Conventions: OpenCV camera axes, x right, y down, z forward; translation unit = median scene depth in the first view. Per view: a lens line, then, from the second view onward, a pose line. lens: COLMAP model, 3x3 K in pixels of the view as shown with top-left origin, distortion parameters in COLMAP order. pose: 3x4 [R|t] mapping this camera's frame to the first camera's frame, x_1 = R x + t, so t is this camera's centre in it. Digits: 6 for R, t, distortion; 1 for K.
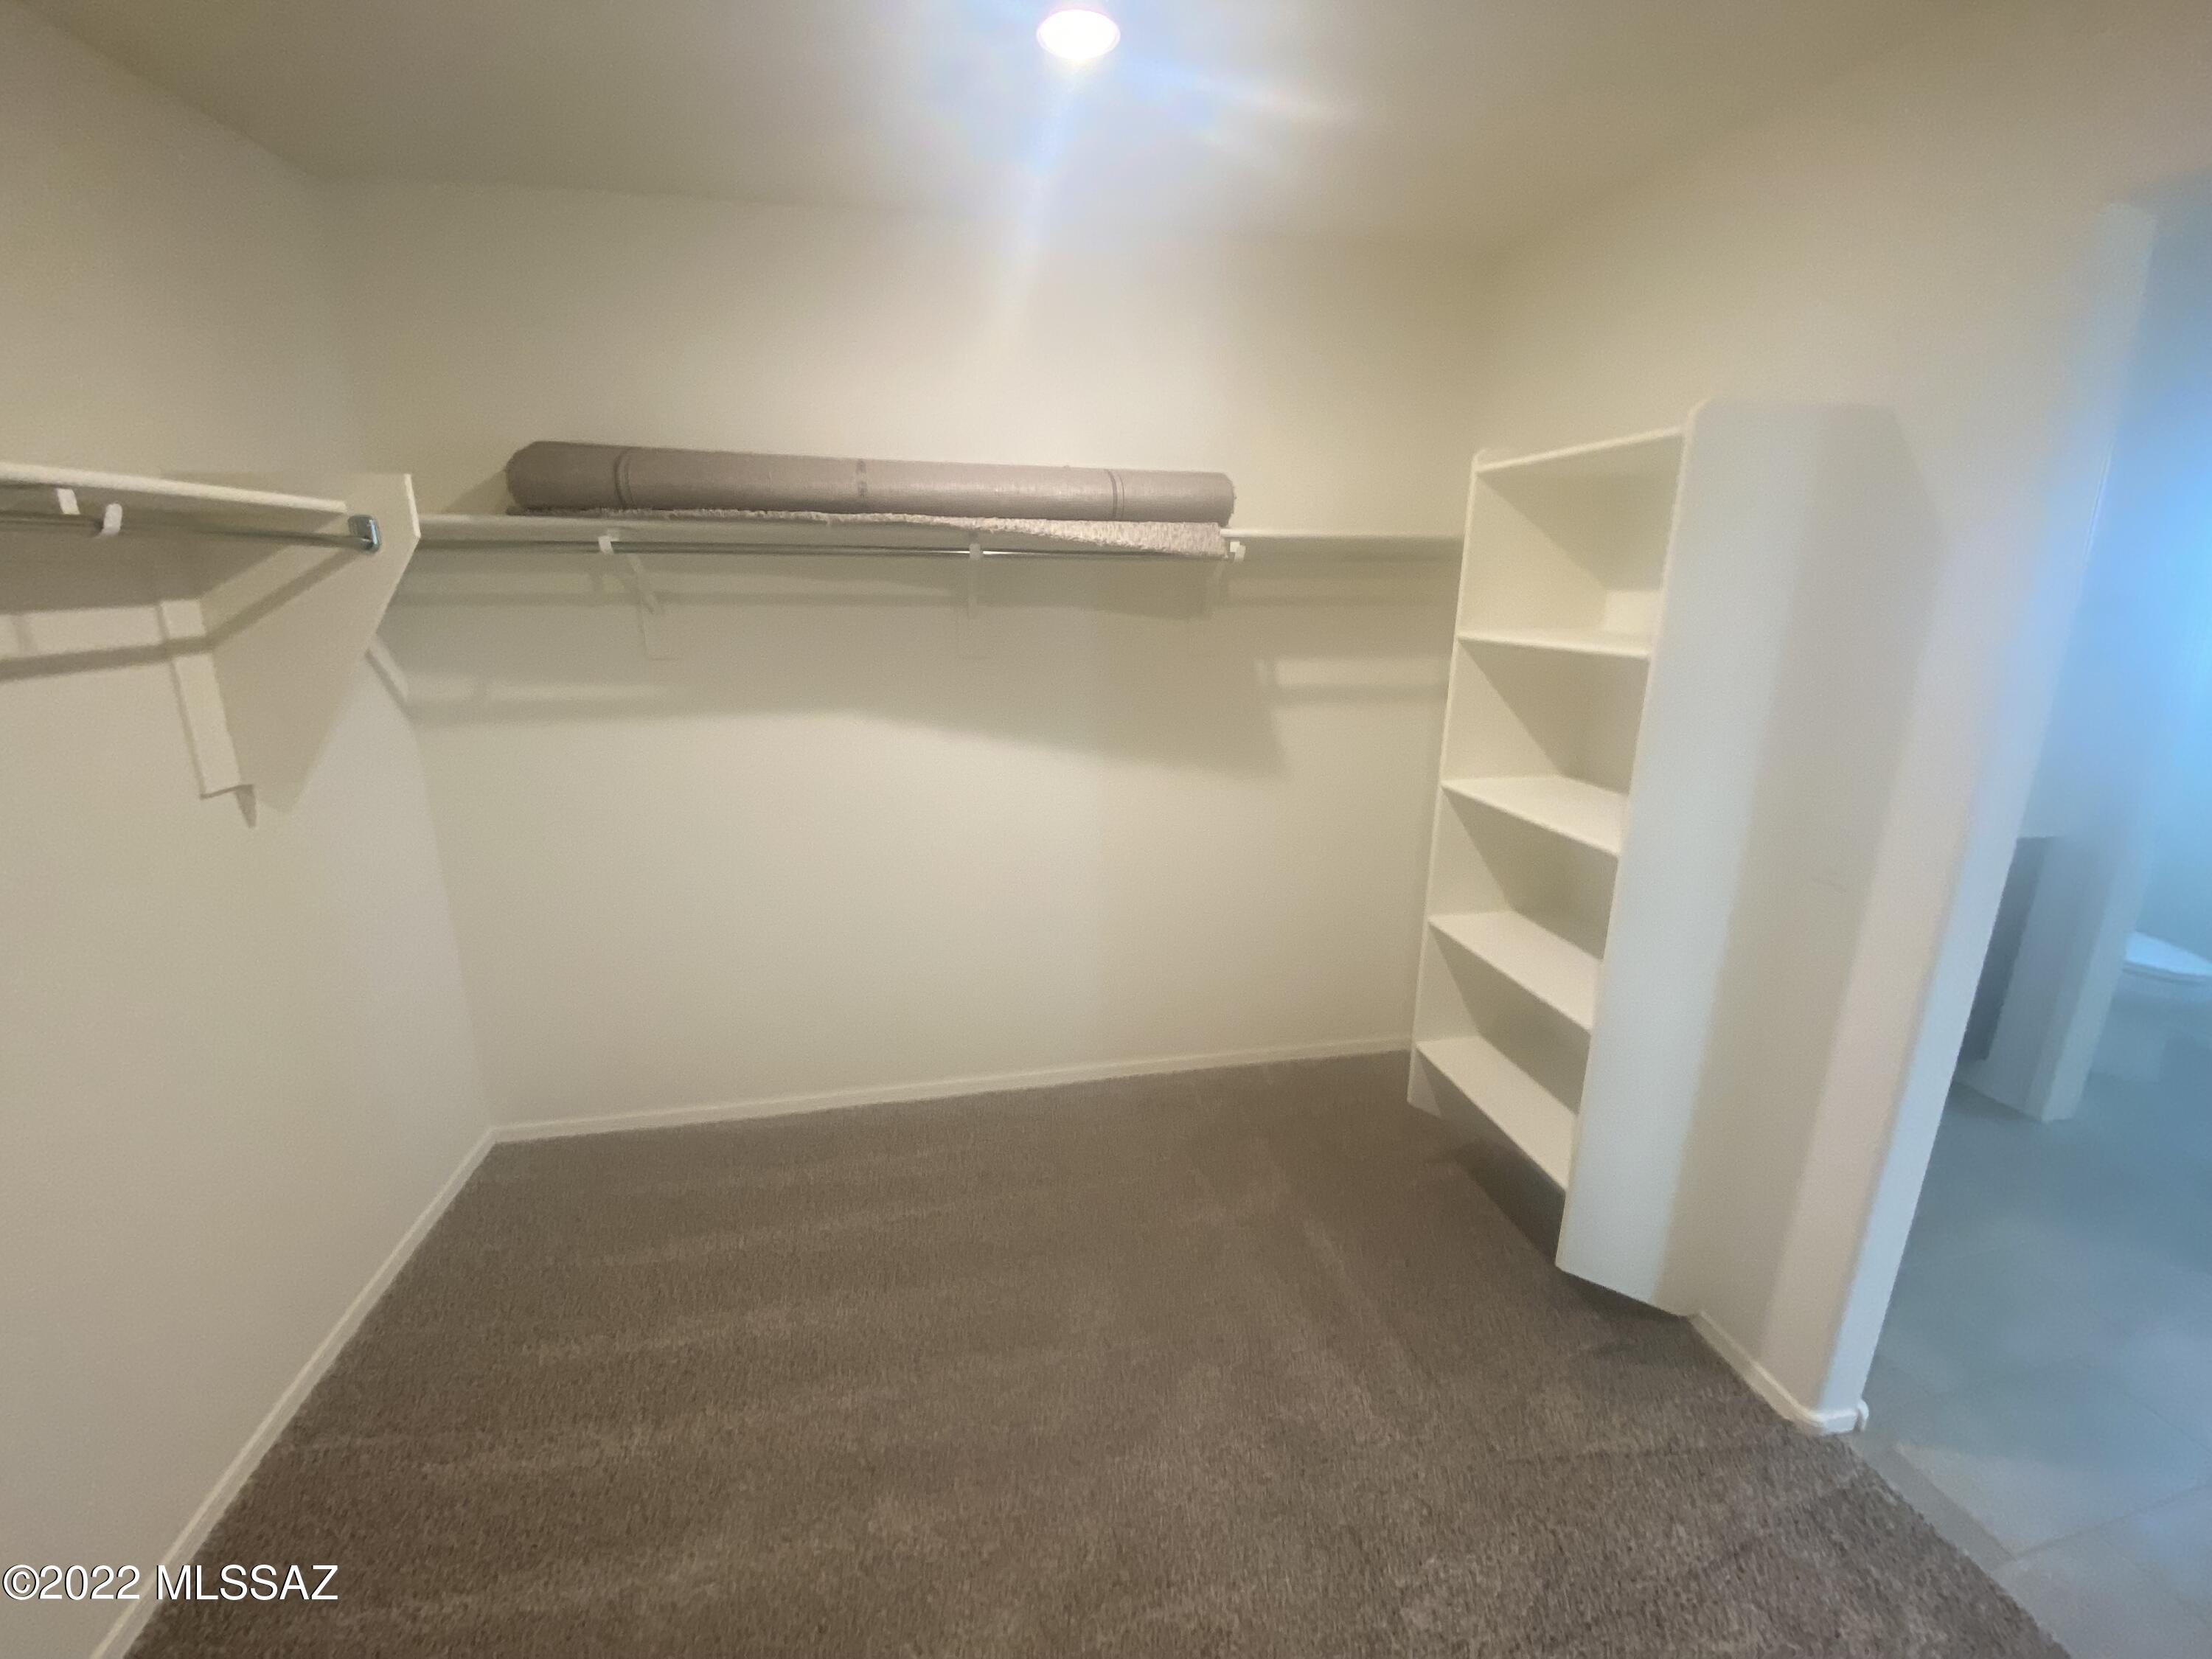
lens RADIAL K [[893.2, 0, 1112.2], [0, 893.2, 833.8], [0, 0, 1]] dist [-0.014548, -0.000903]
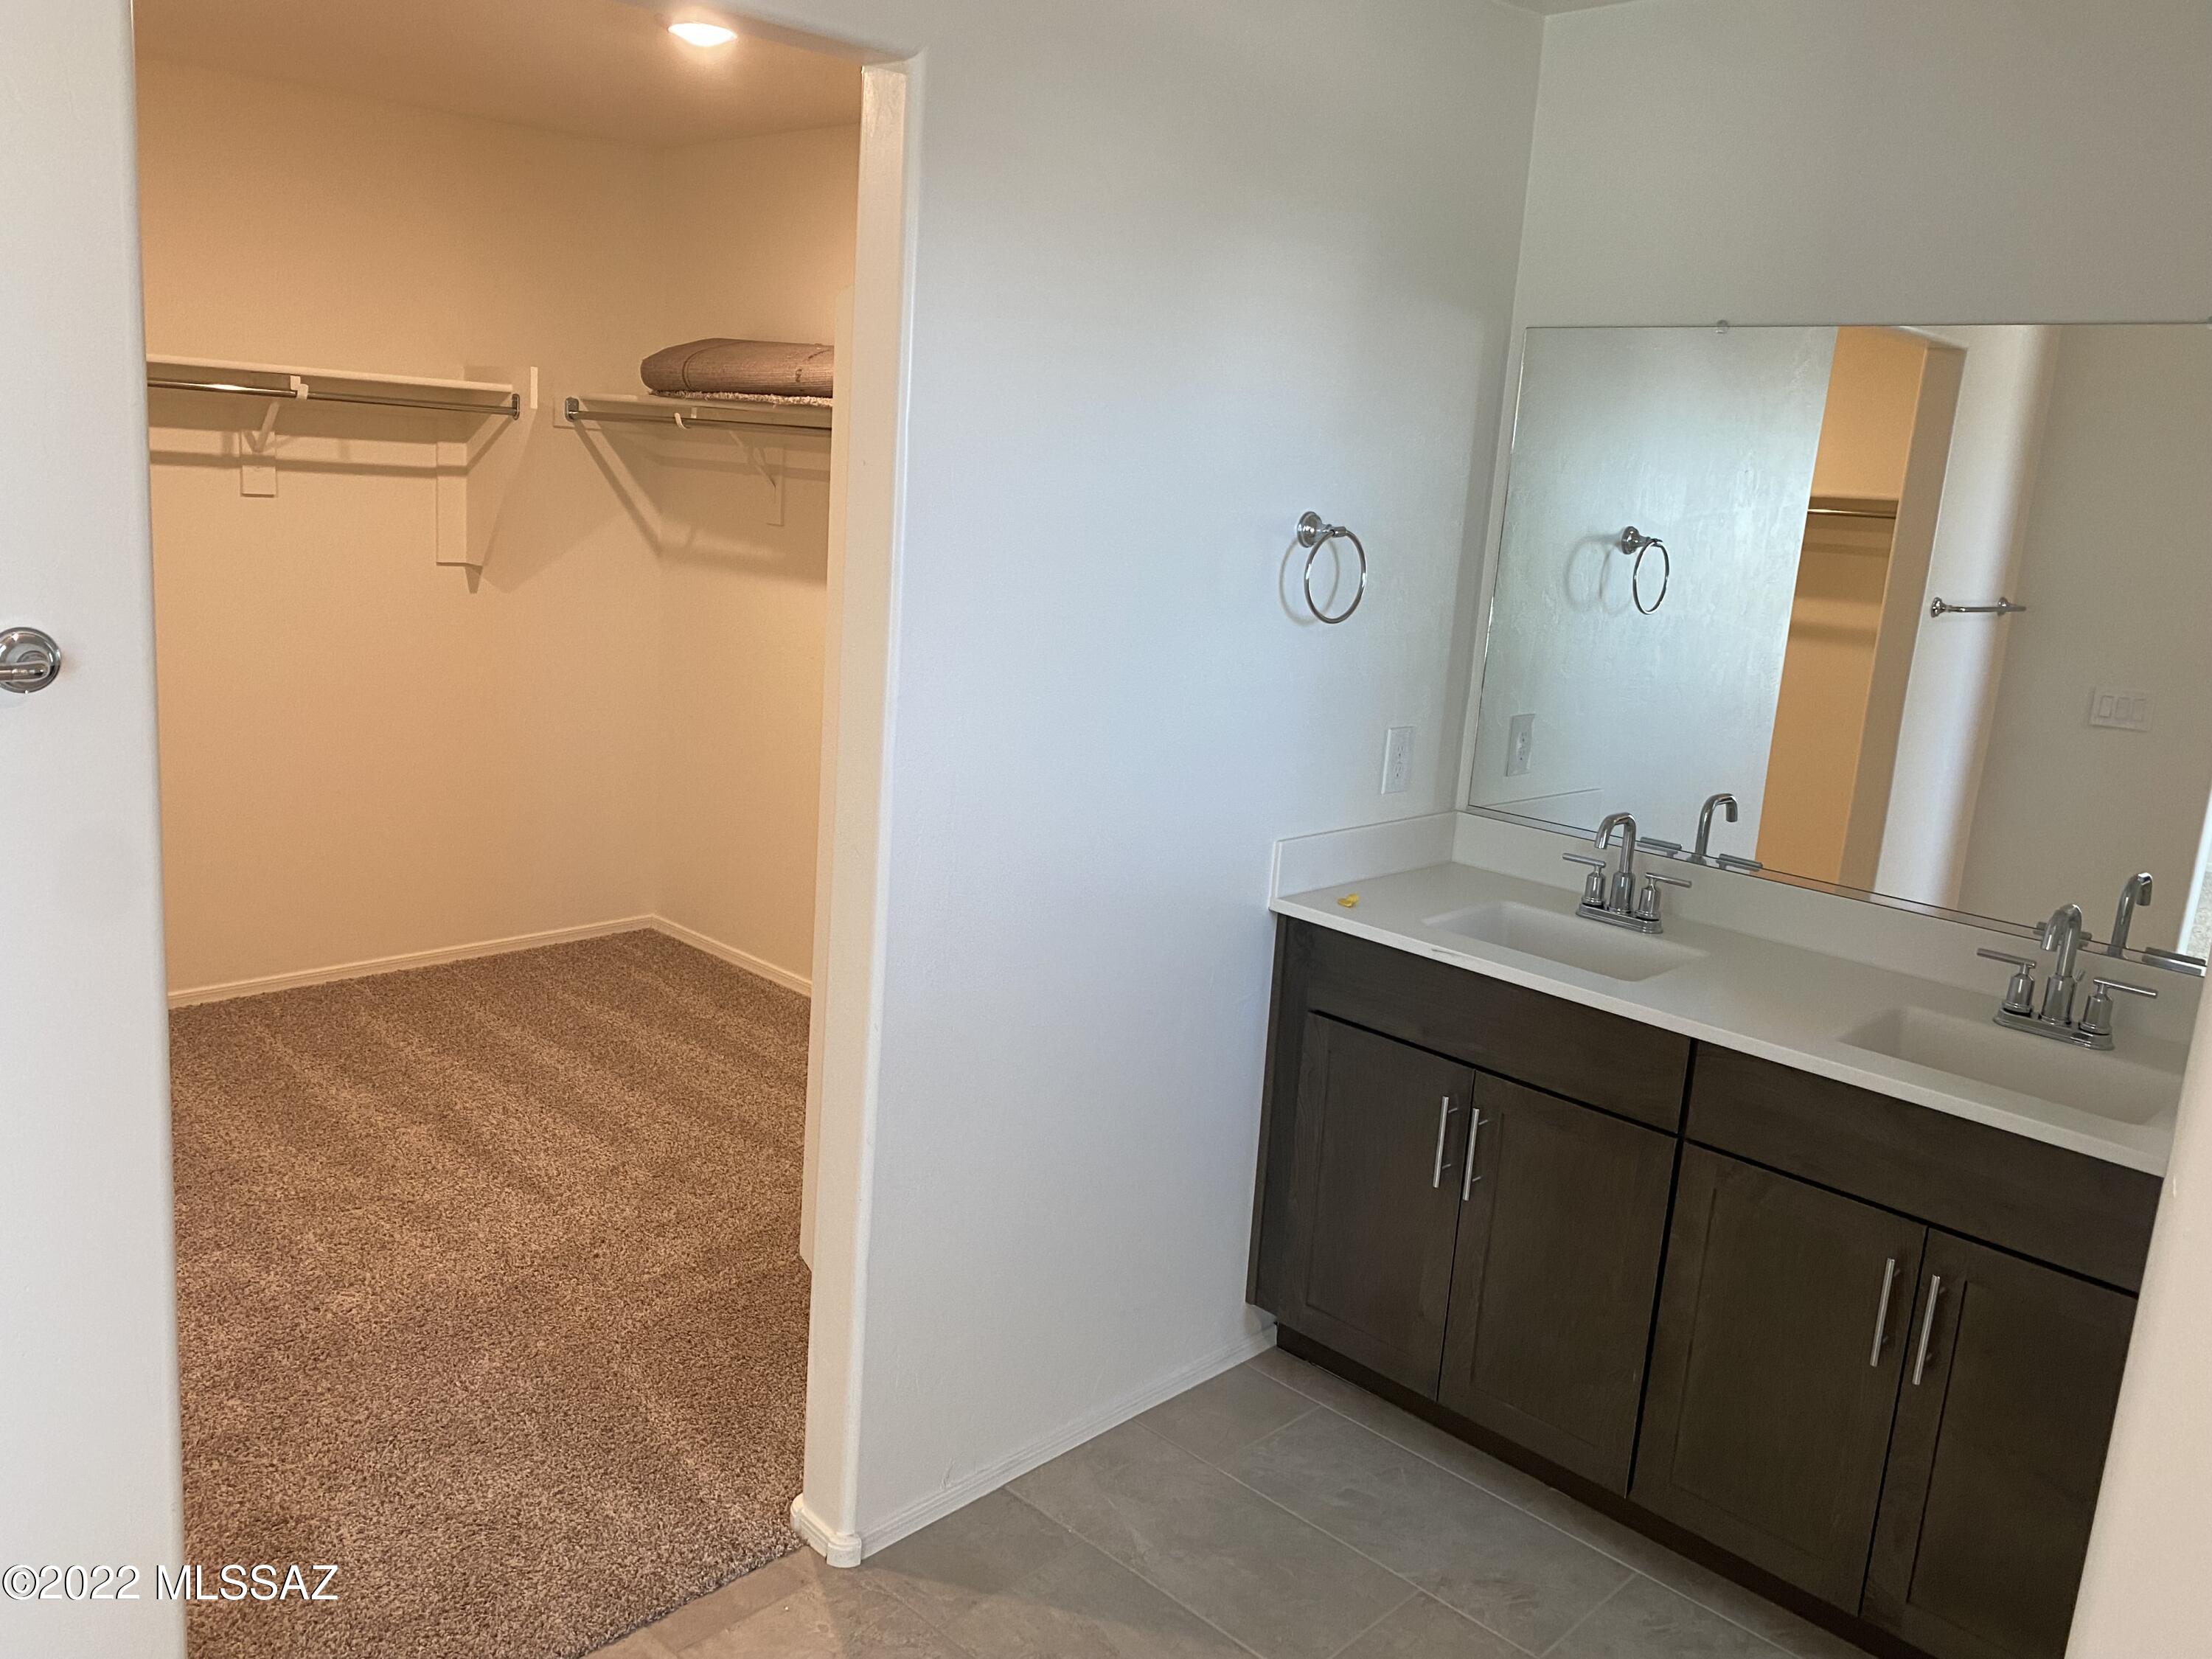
lens RADIAL K [[1682.4, 0, 1103.9], [0, 1682.4, 820.7], [0, 0, 1]] dist [0.048968, -0.054065]
pose [[0.553942, 0.201228, -0.807871, 2.090413], [-0.288335, 0.956669, 0.040585, -0.064037], [0.781032, 0.210456, 0.587960, 0.214490]]
